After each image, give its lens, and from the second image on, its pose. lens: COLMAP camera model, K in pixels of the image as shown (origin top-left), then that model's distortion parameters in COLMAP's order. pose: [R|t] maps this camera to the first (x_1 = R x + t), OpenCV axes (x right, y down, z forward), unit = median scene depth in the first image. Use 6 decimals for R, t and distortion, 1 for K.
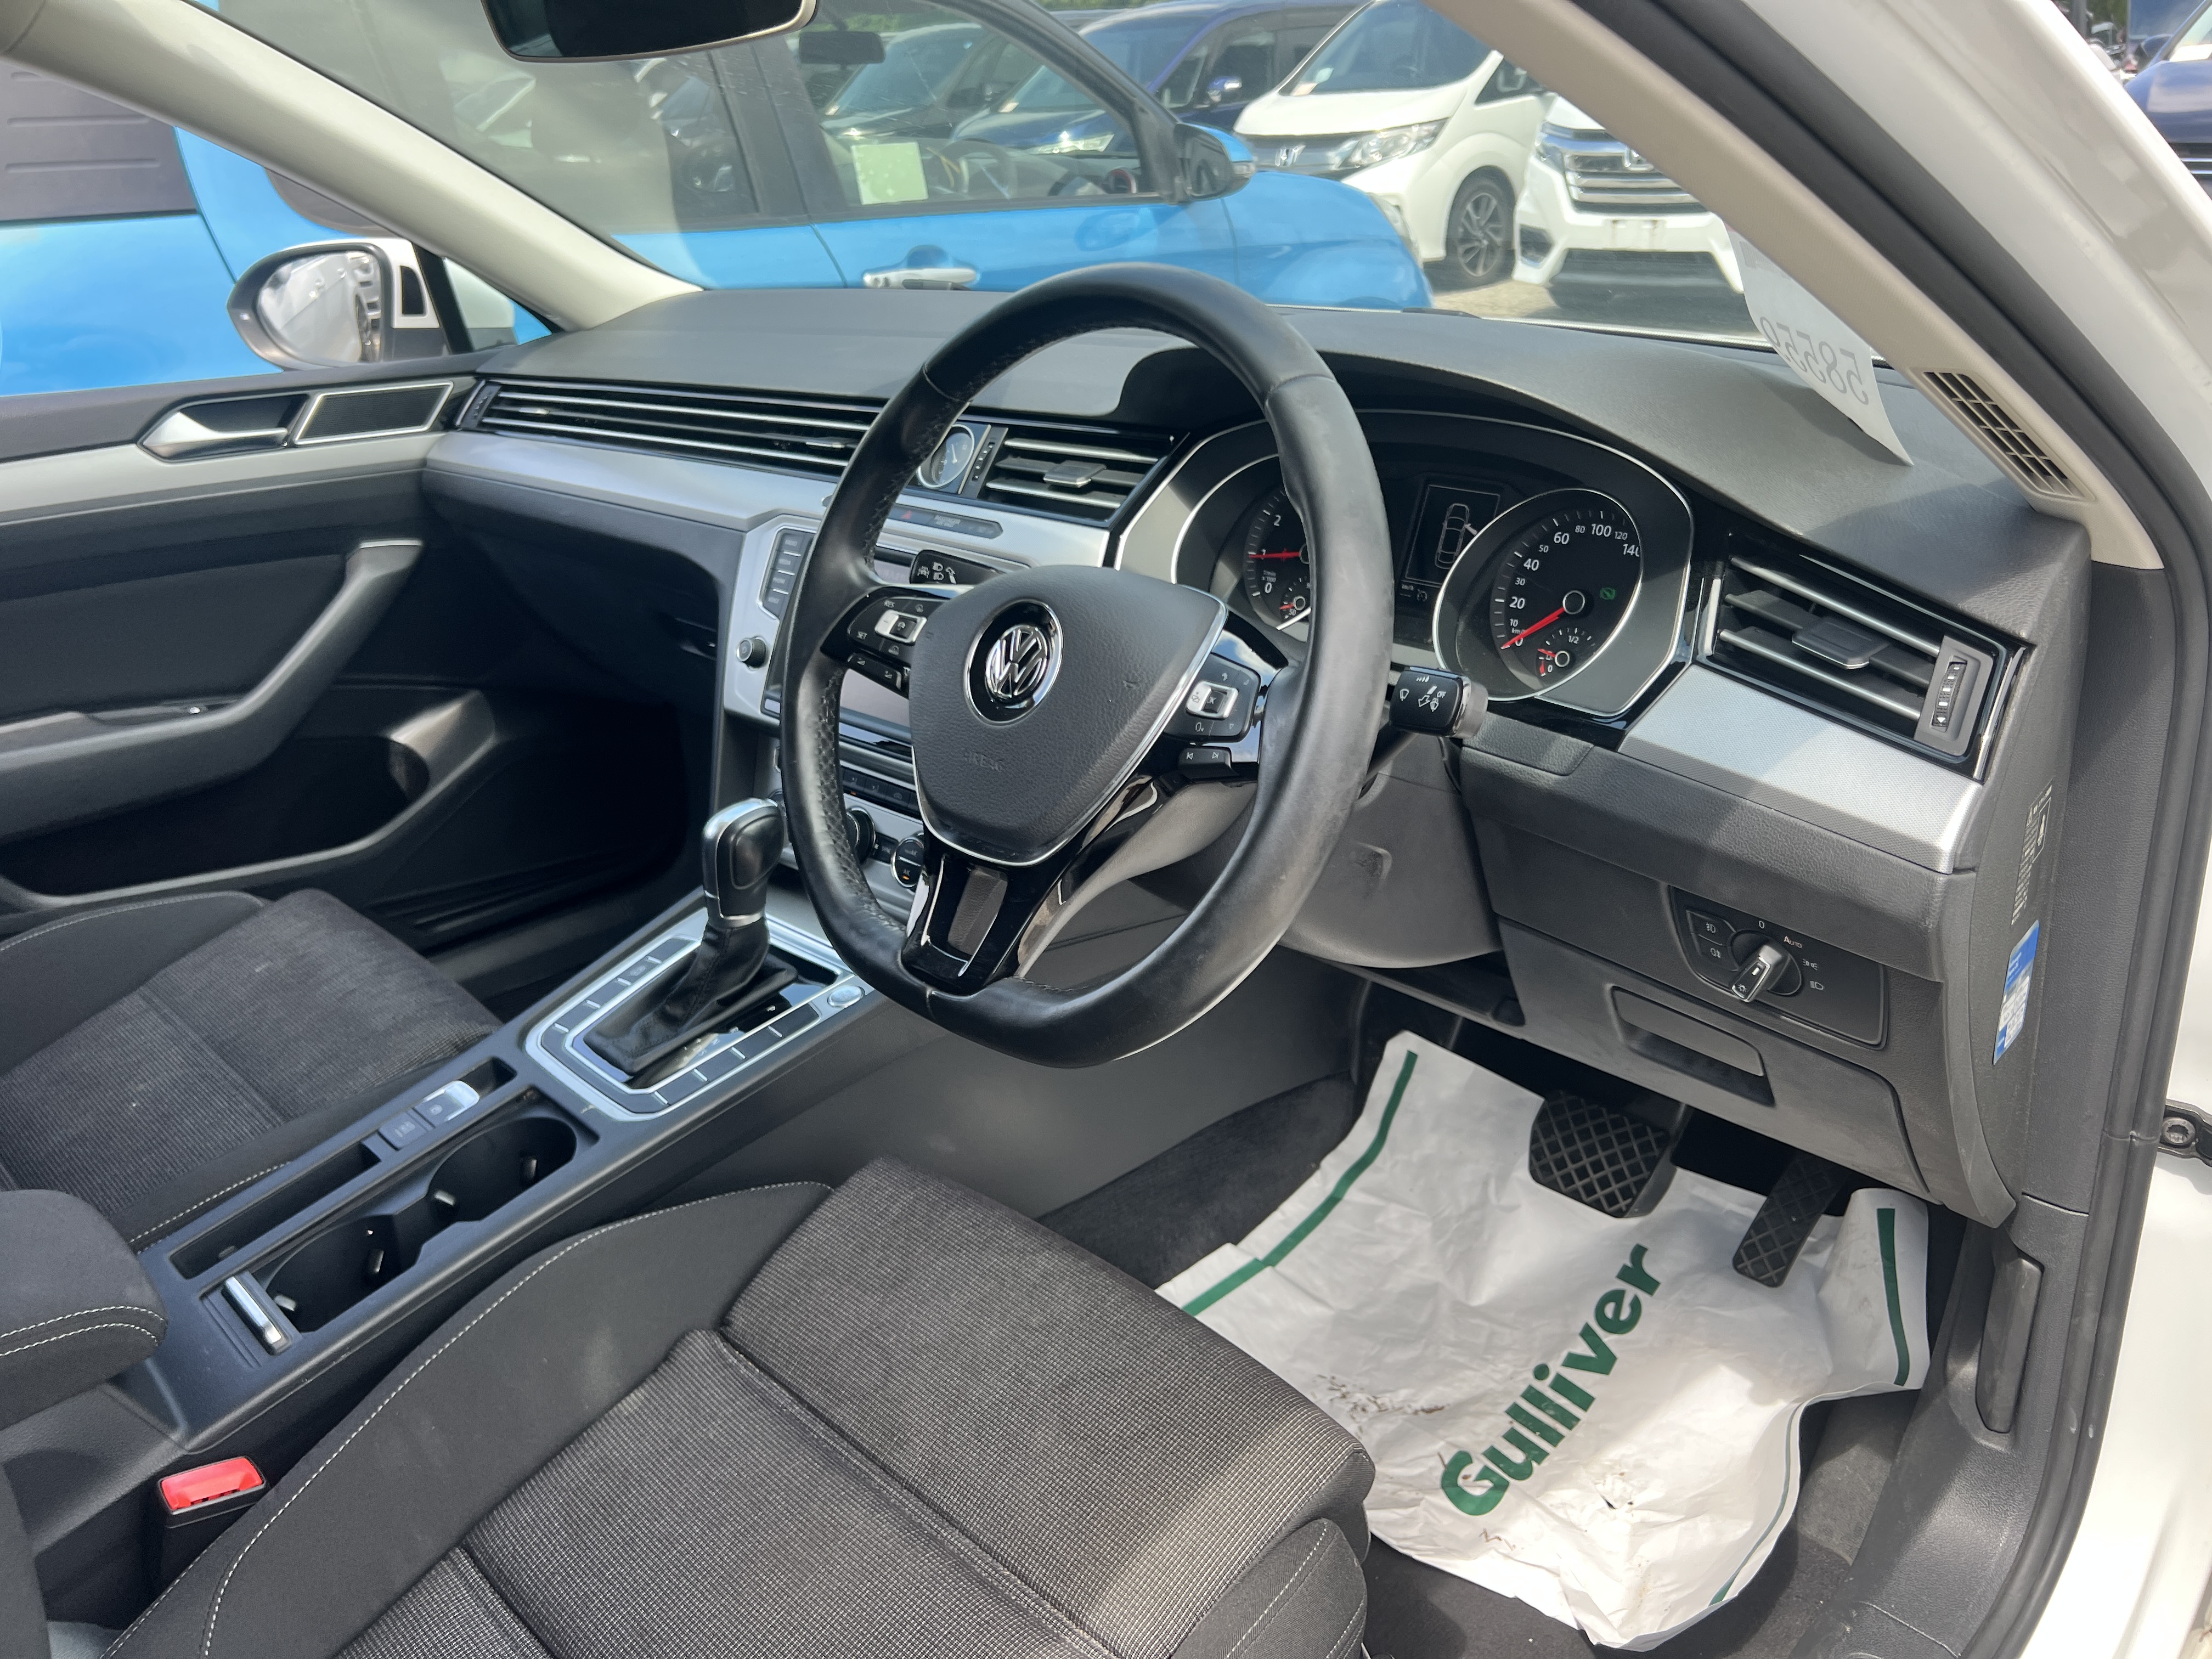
lens RADIAL K [[1715.2, 0, 1101.5], [0, 1715.2, 805.4], [0, 0, 1]] dist [0.055027, -0.082111]
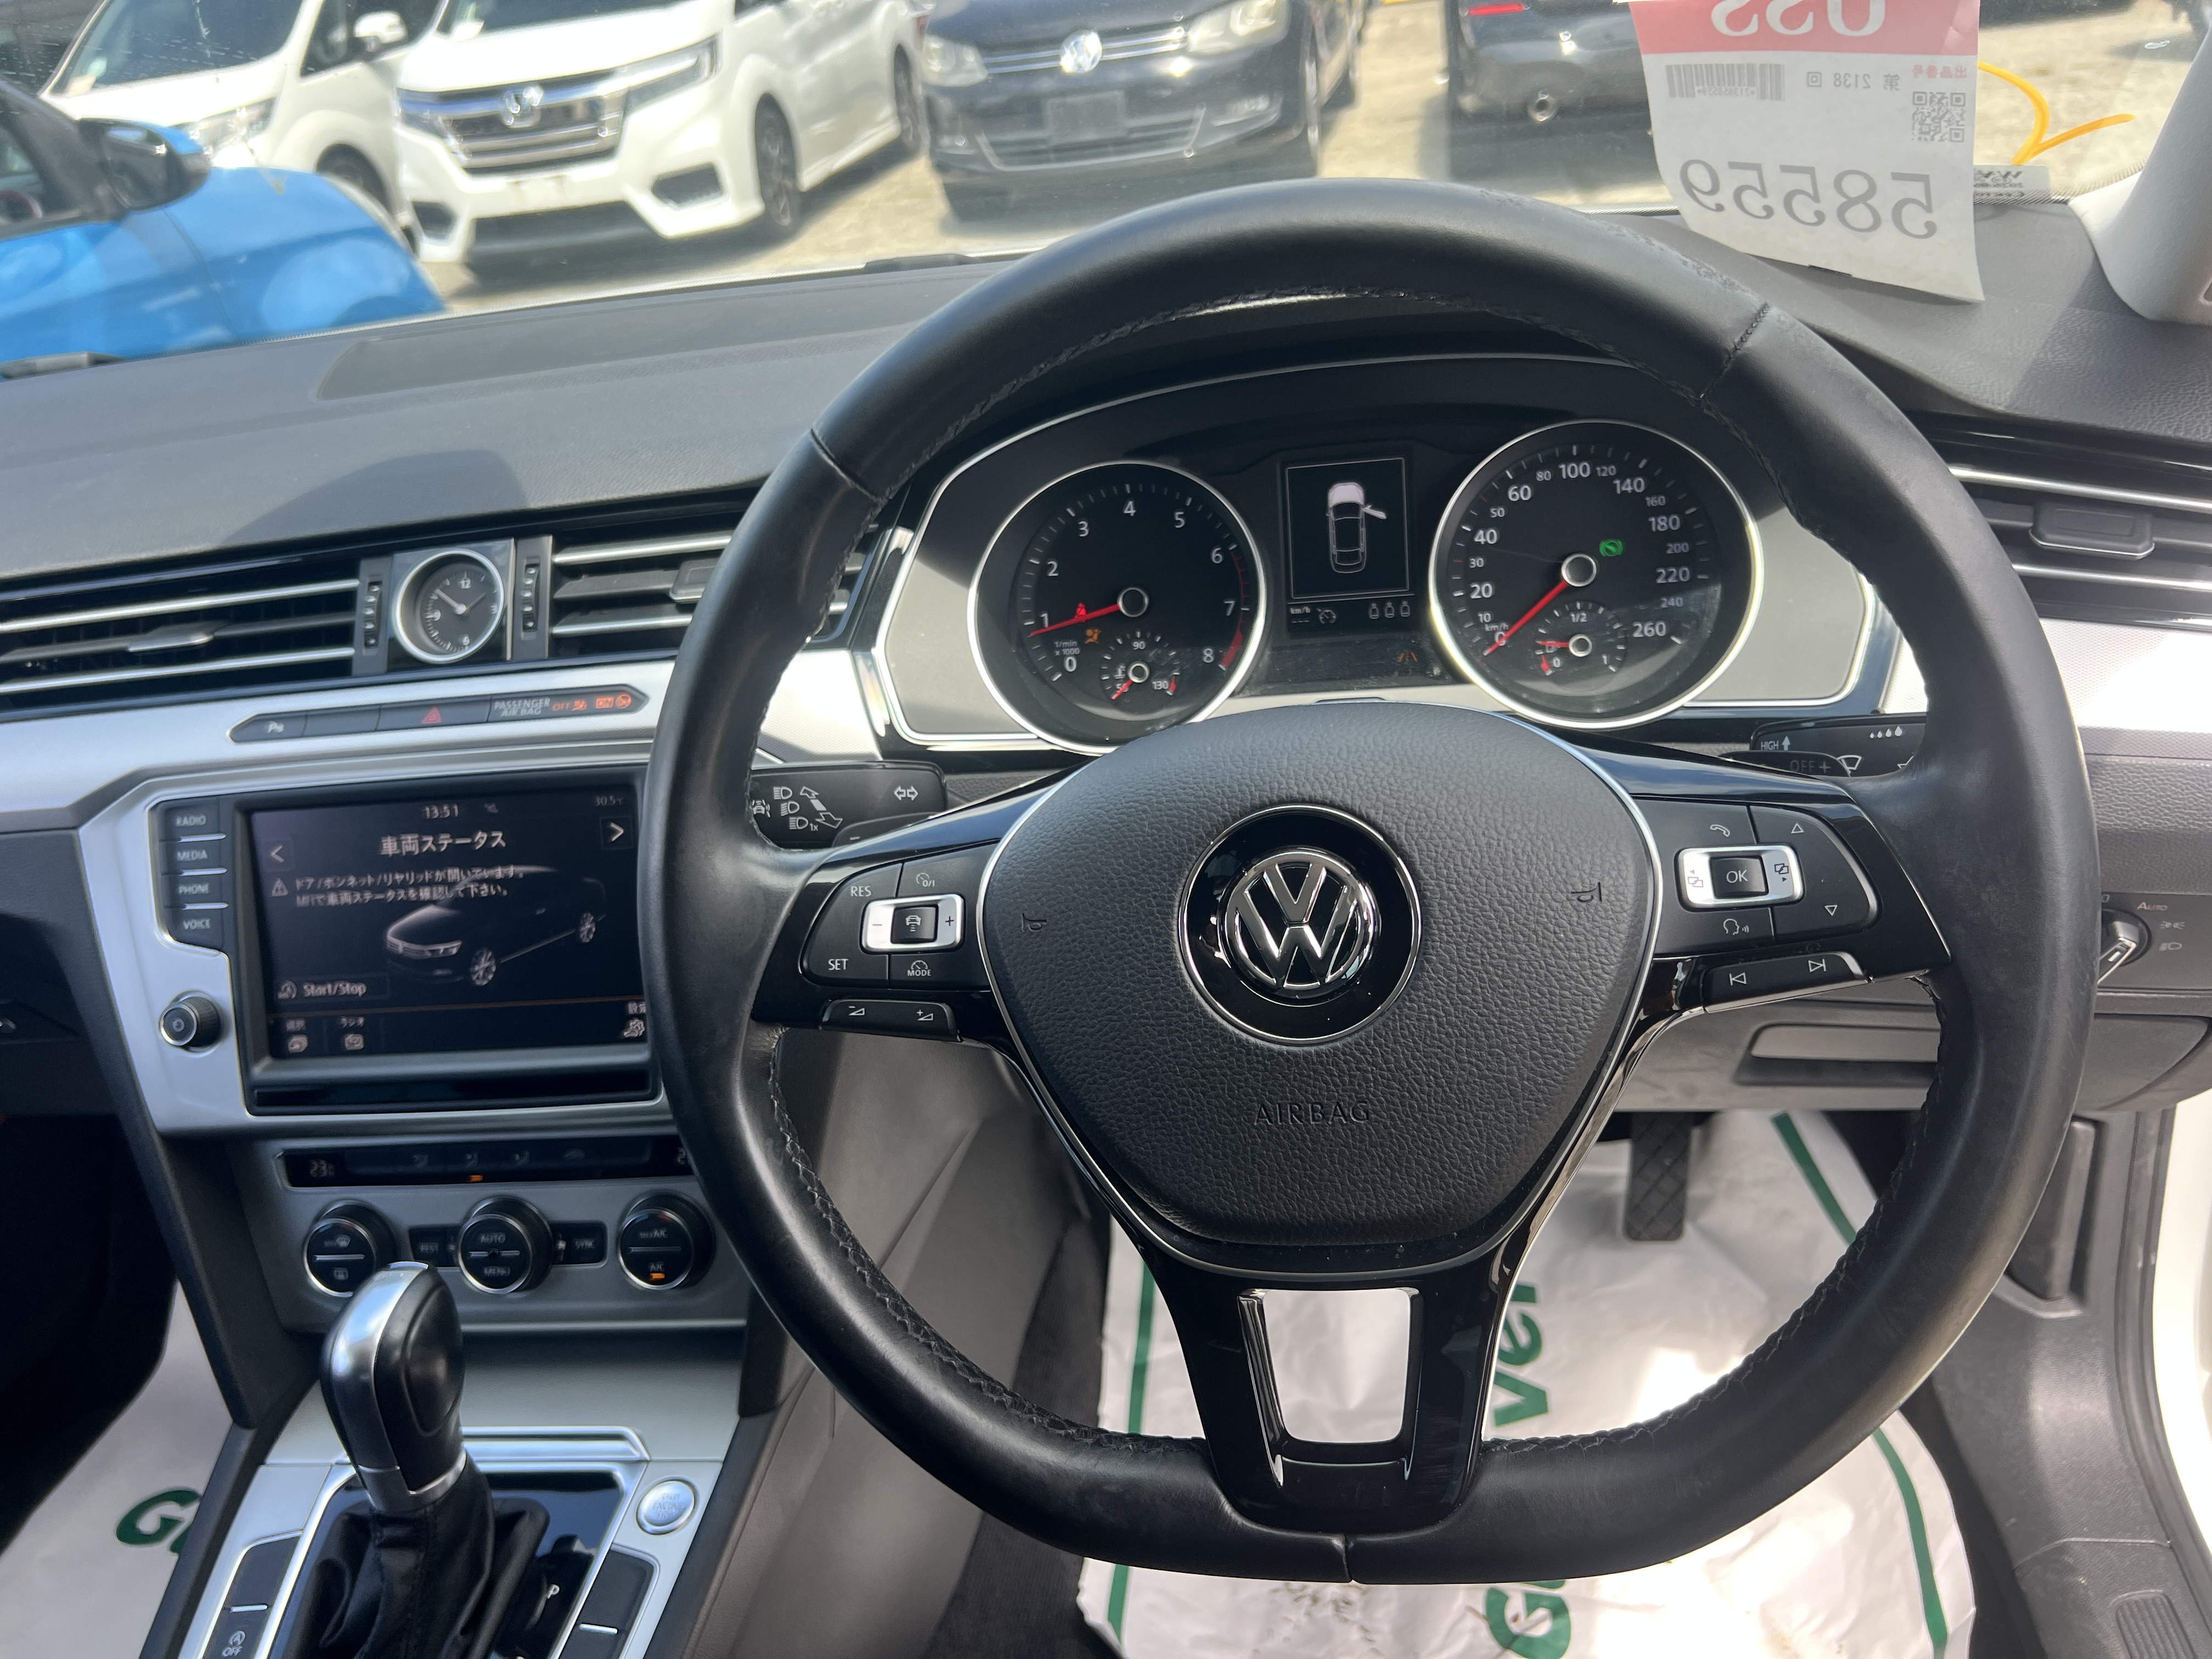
lens RADIAL K [[1715.2, 0, 1096.1], [0, 1715.2, 811.5], [0, 0, 1]] dist [0.055027, -0.082111]
pose [[0.797326, -0.325505, 0.508250, -0.230908], [0.314036, 0.942875, 0.111207, -0.124197], [-0.515415, 0.070941, 0.853999, 0.346613]]
